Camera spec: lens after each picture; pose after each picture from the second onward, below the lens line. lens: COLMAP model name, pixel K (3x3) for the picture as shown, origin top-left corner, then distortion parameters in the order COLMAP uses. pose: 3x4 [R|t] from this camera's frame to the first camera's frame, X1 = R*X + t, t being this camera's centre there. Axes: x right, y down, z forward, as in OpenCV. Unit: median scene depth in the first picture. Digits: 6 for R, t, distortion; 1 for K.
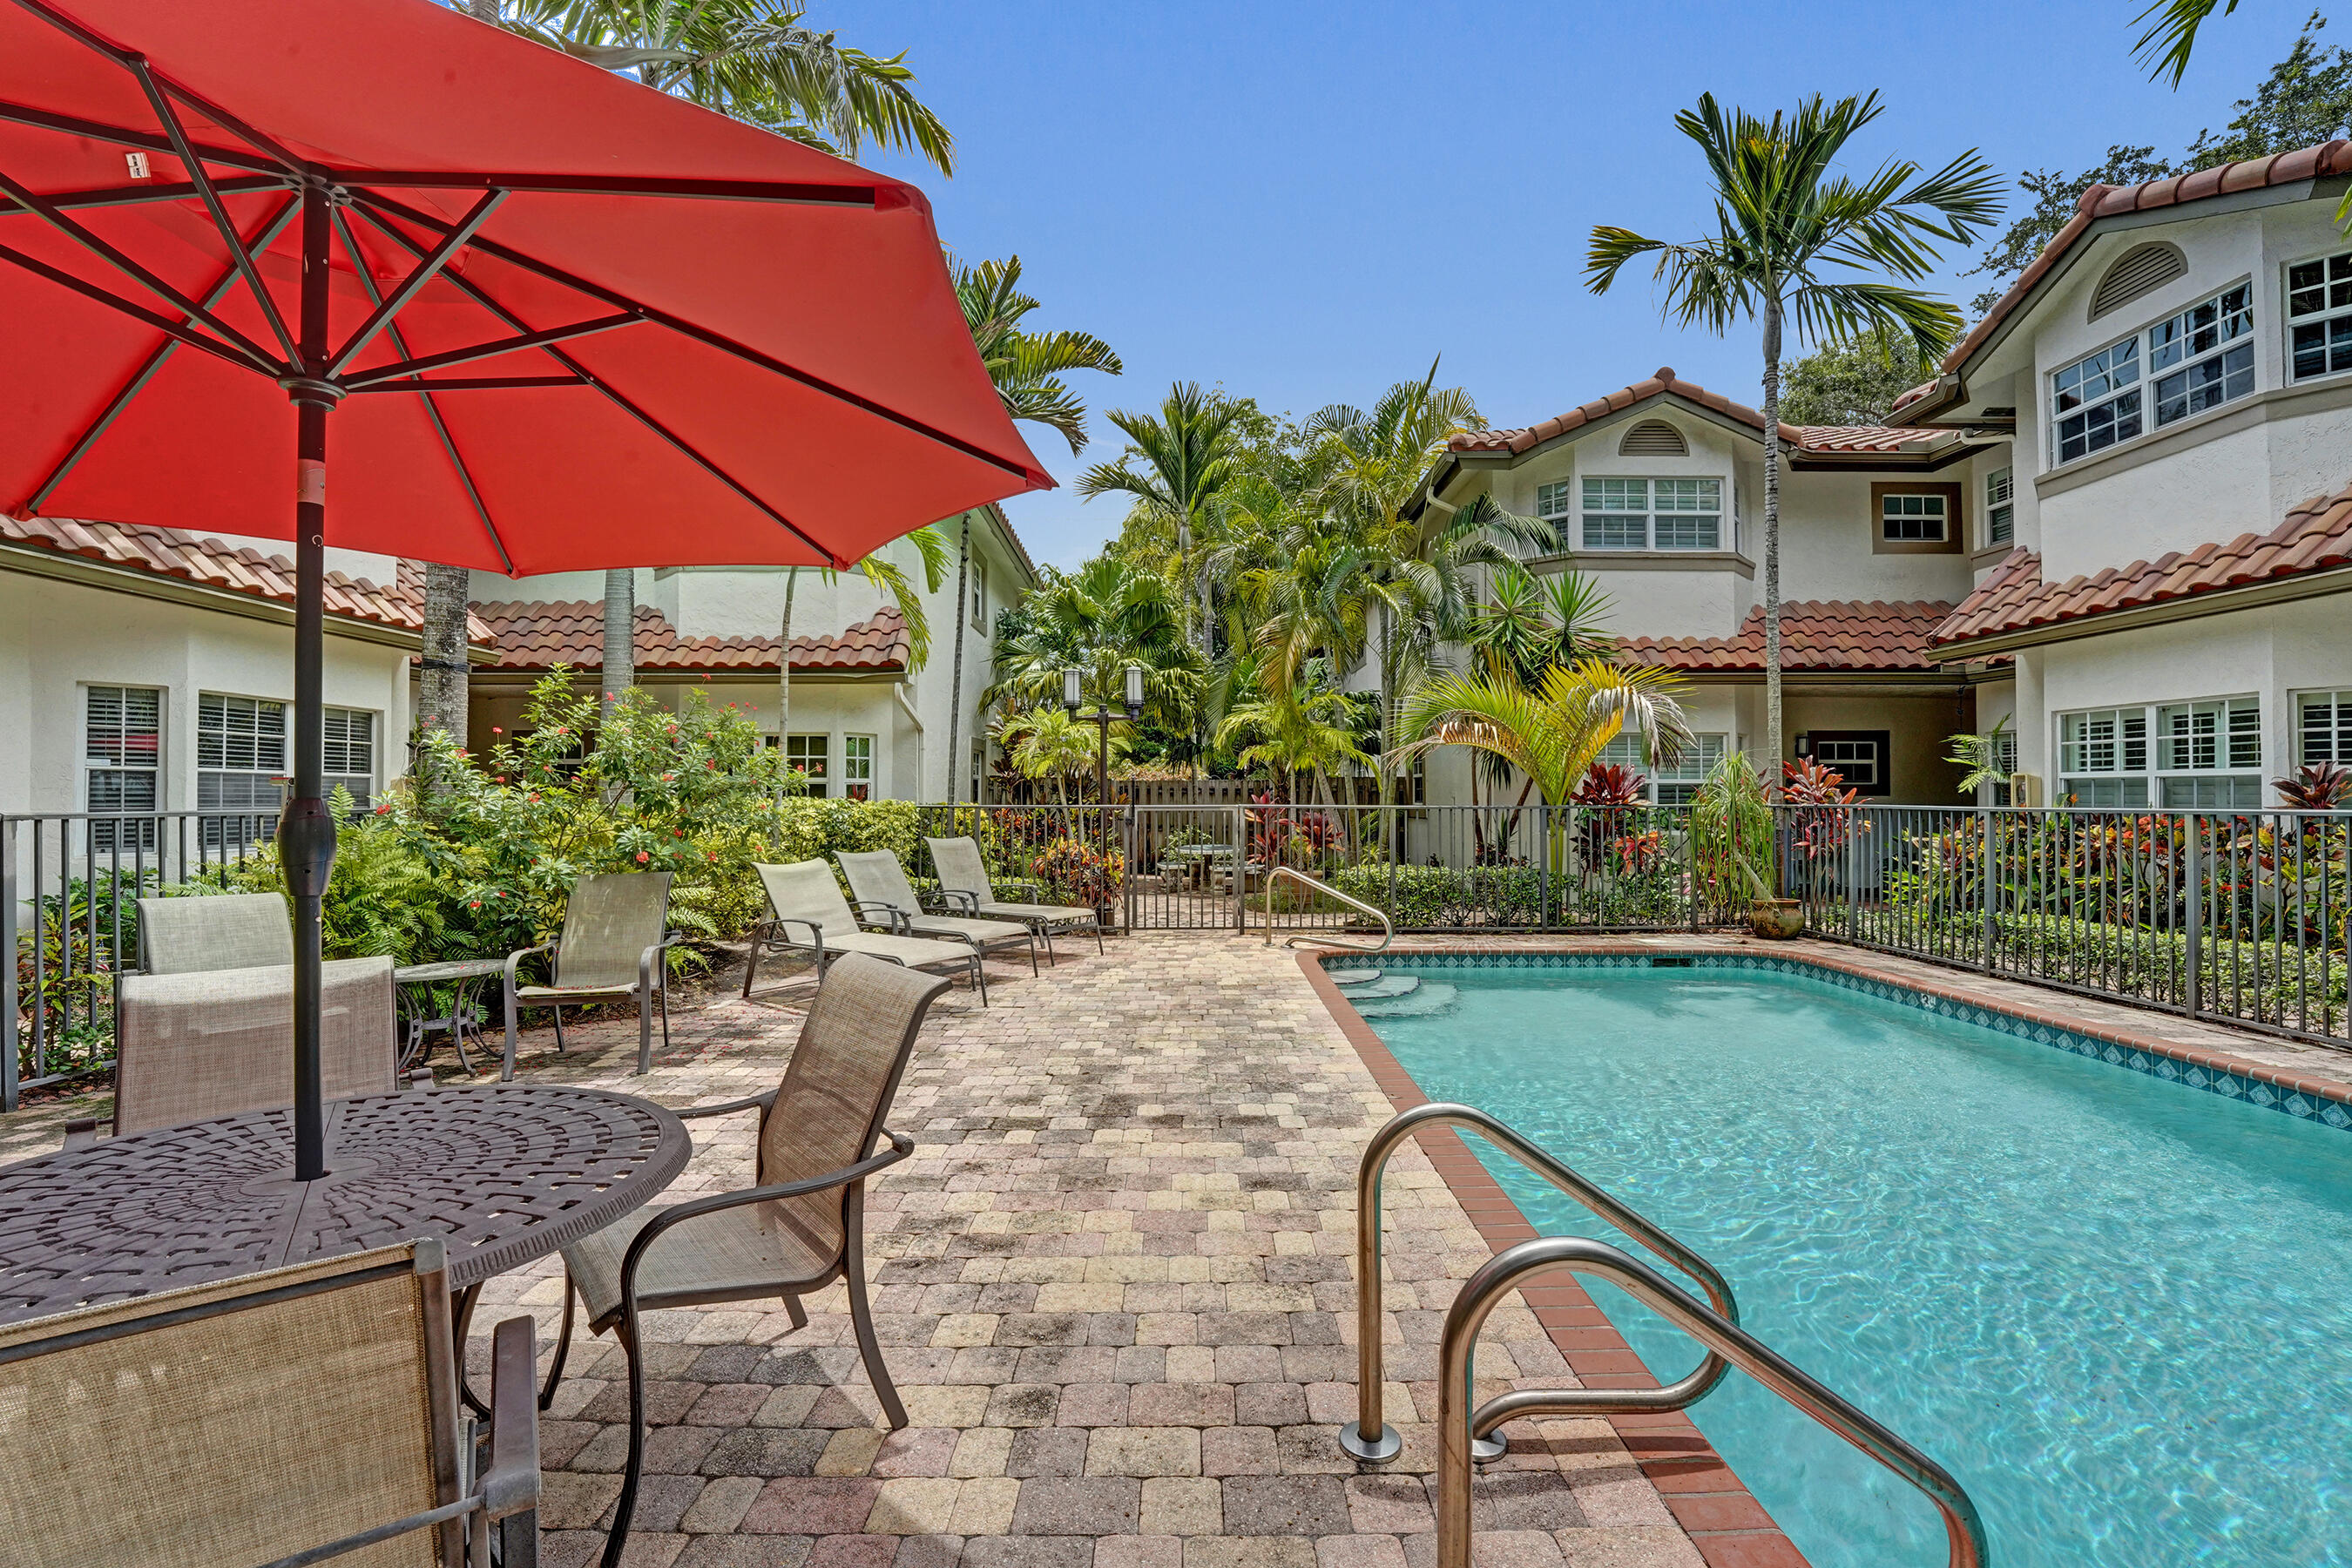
lens RADIAL K [[984.2, 0, 1172.0], [0, 984.2, 788.0], [0, 0, 1]] dist [-0.024885, 0.000706]
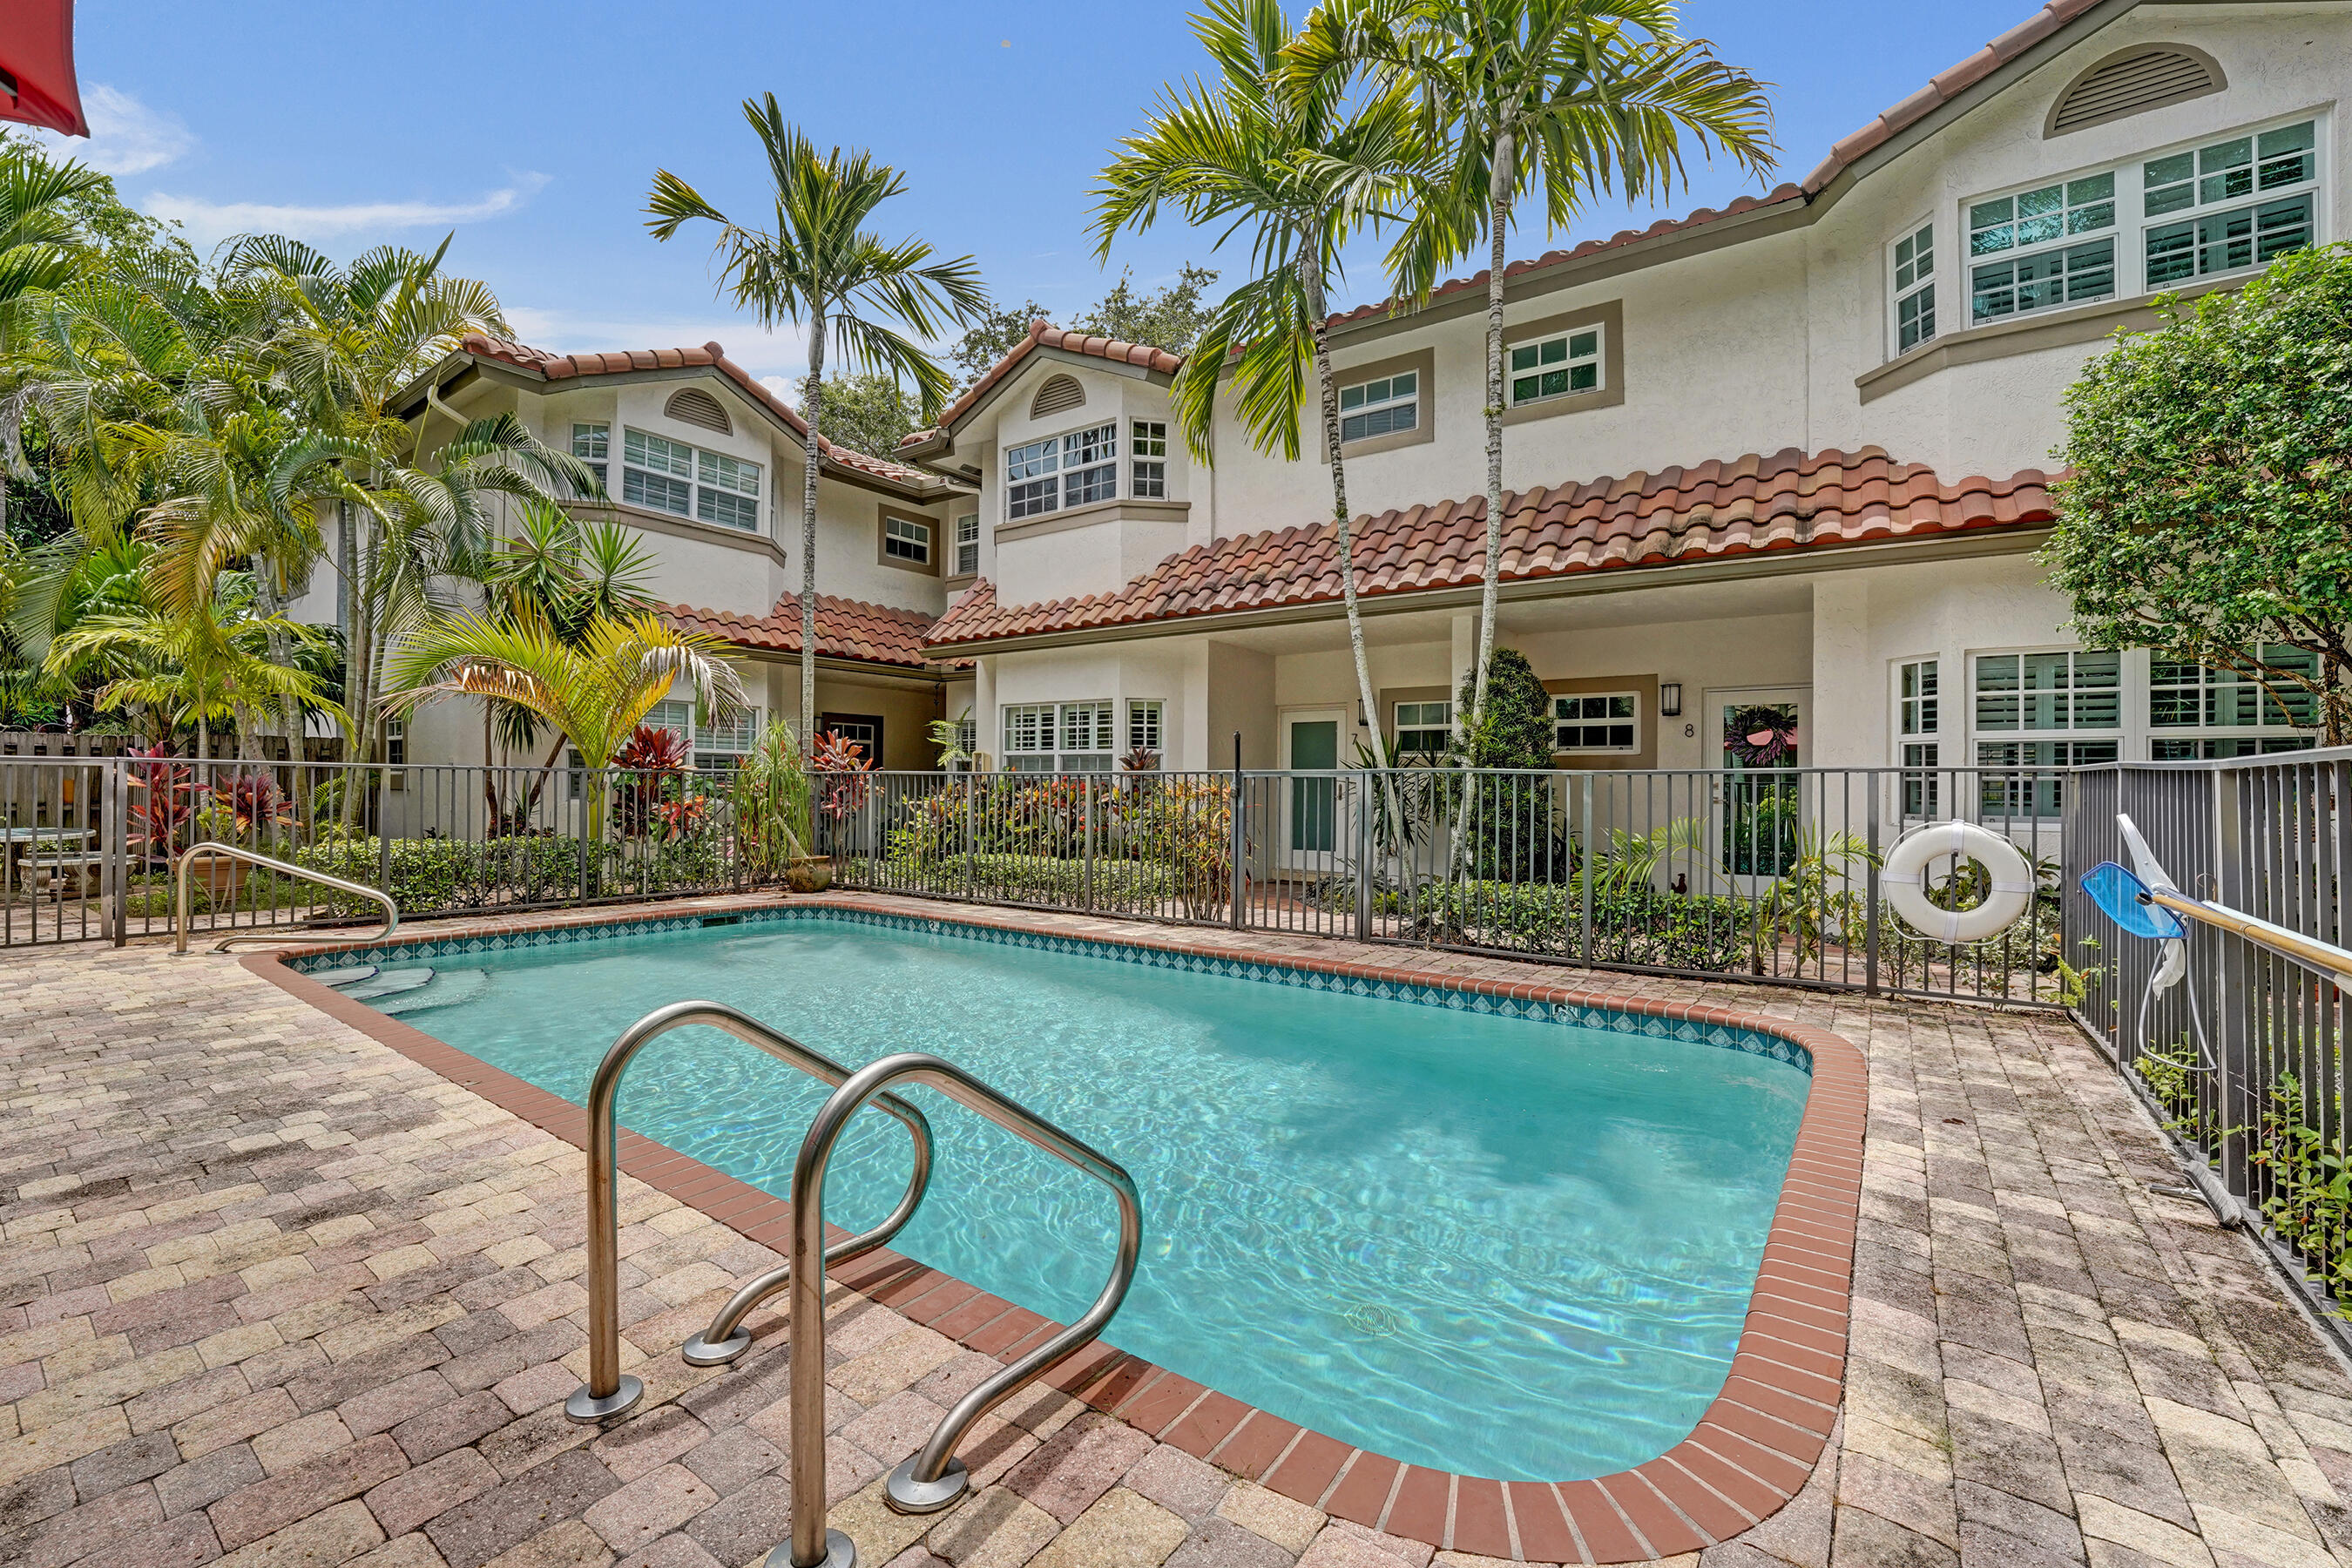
lens RADIAL K [[983.6, 0, 1176.0], [0, 983.6, 784.0], [0, 0, 1]] dist [-0.025084, 0.000028]
pose [[0.580210, 0.008312, 0.814424, -0.043774], [-0.017727, 0.999840, 0.002425, 0.020850], [-0.814274, -0.015845, 0.580265, 0.015659]]
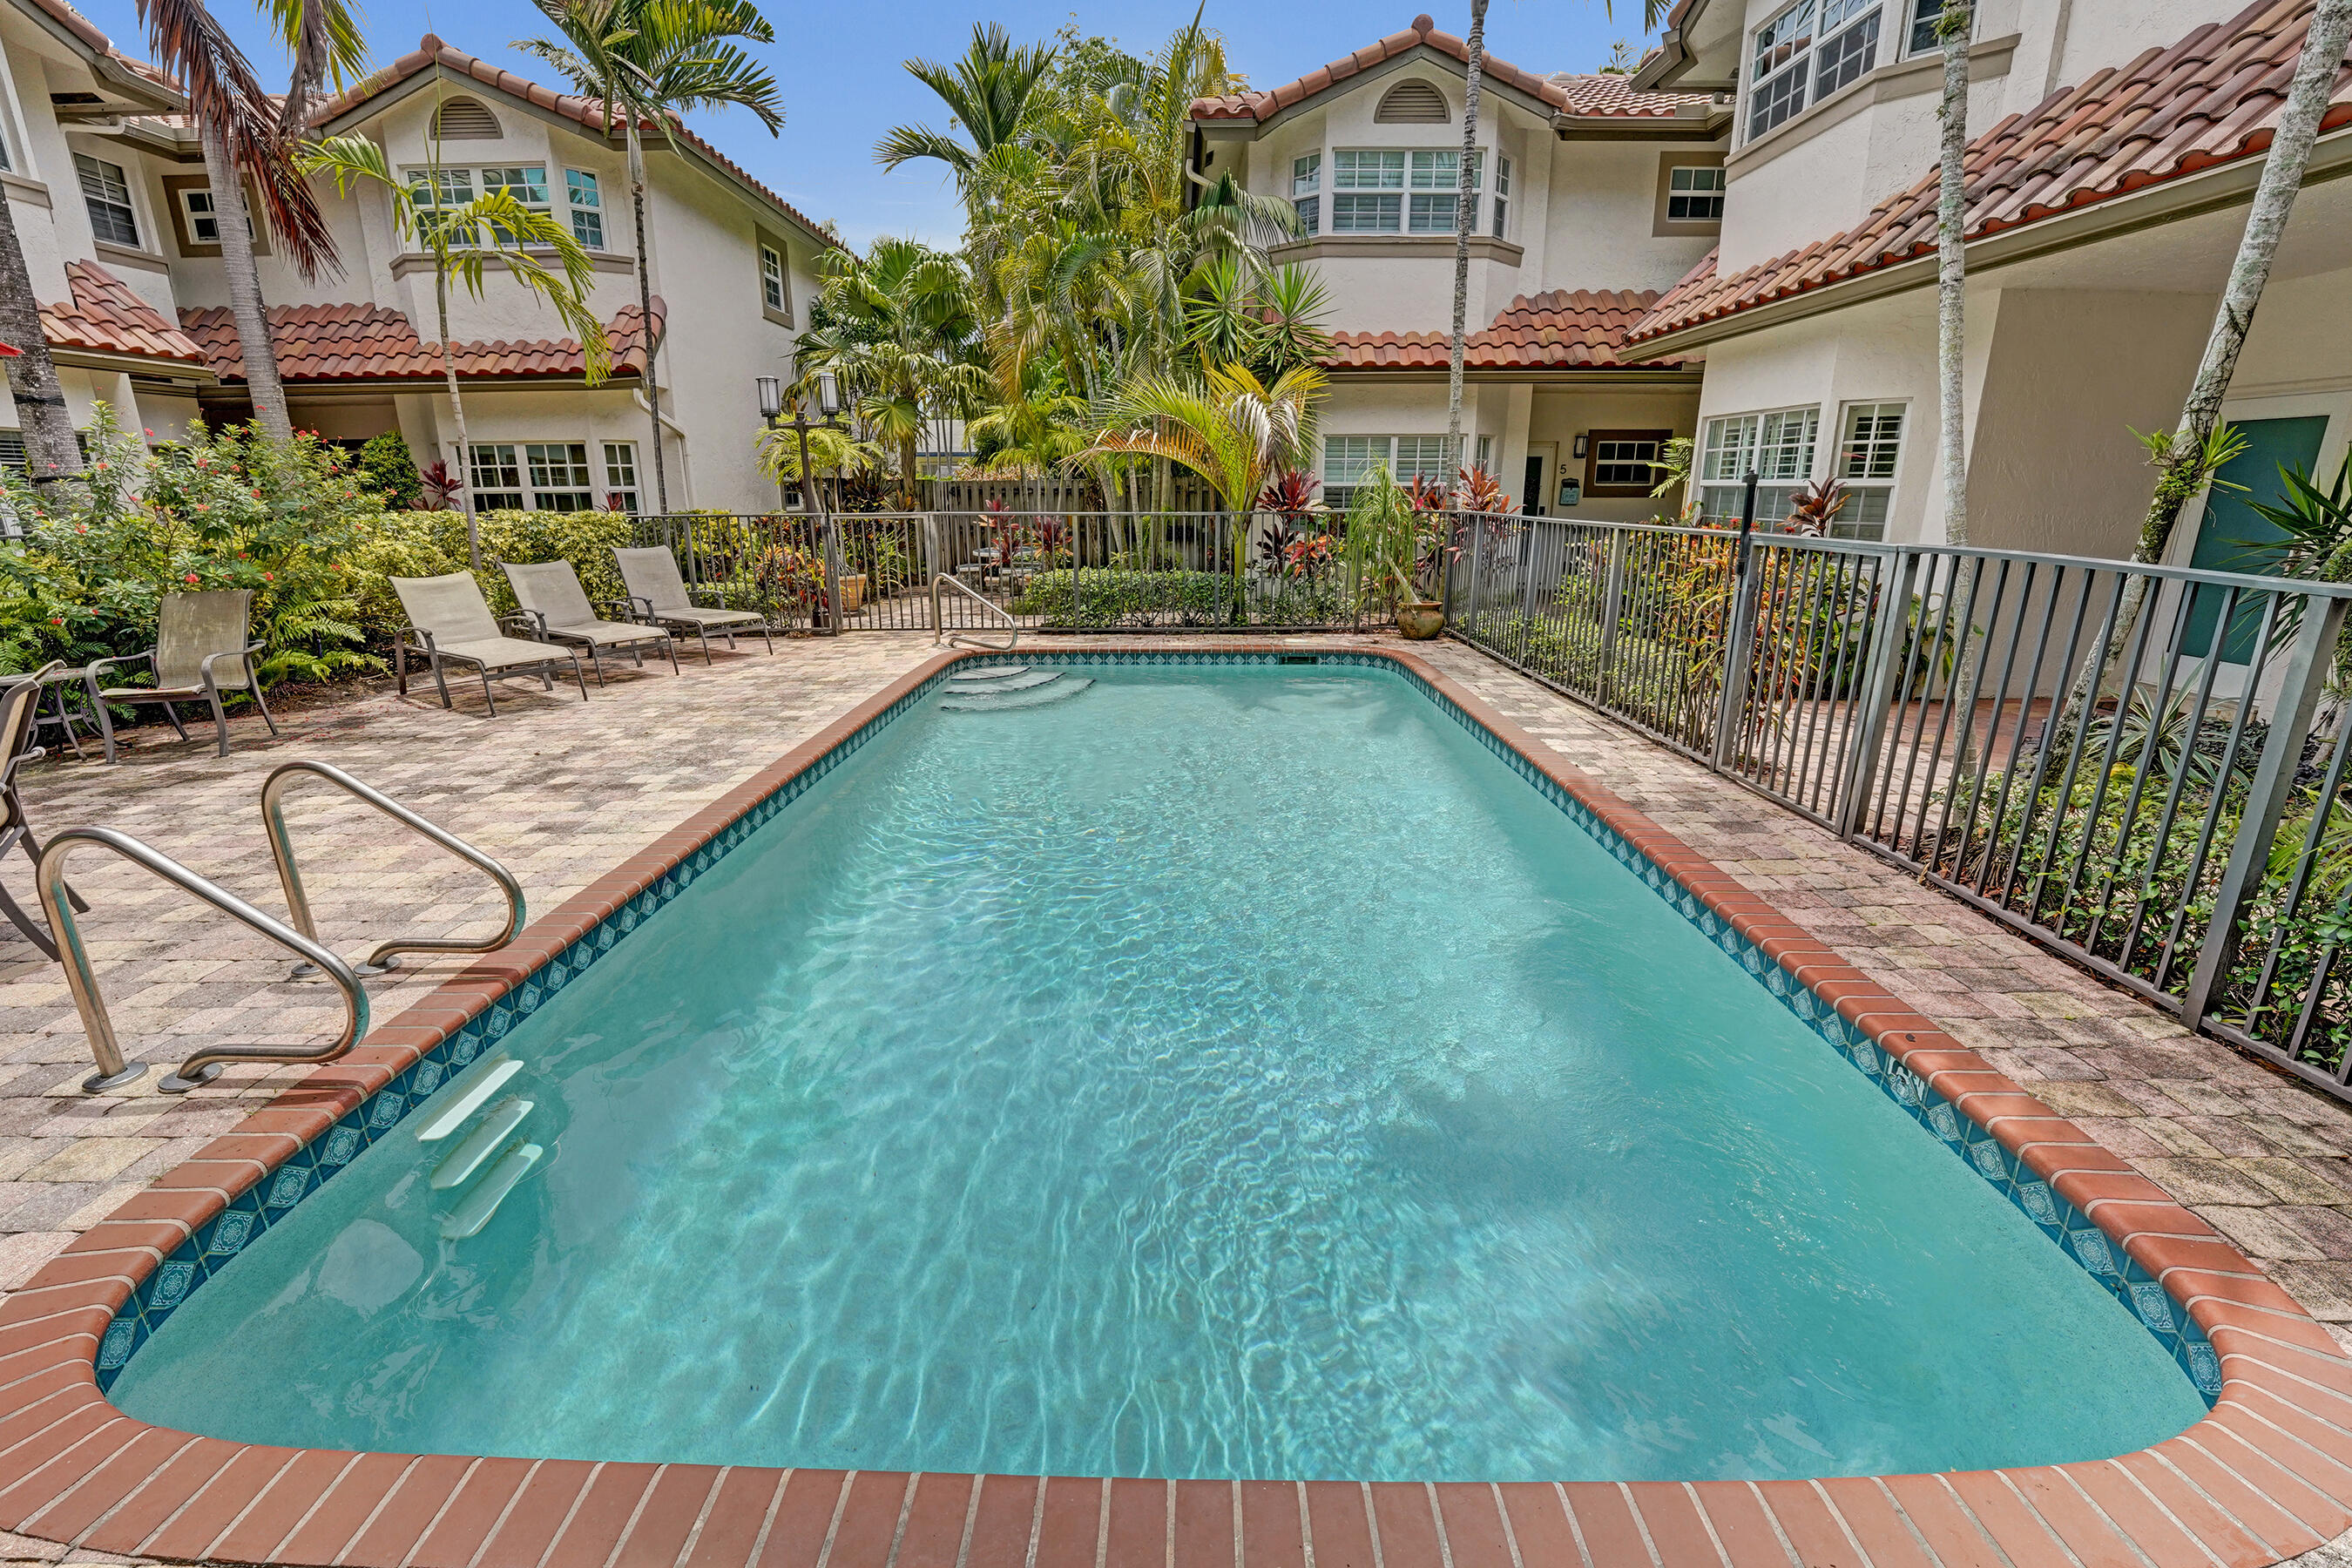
lens RADIAL K [[983.6, 0, 1163.3], [0, 983.6, 771.5], [0, 0, 1]] dist [-0.029587, 0.004435]
pose [[0.999967, -0.001947, -0.007836, 0.327397], [0.004106, 0.958248, 0.285909, -0.015815], [0.006953, -0.285932, 0.958225, -0.082840]]
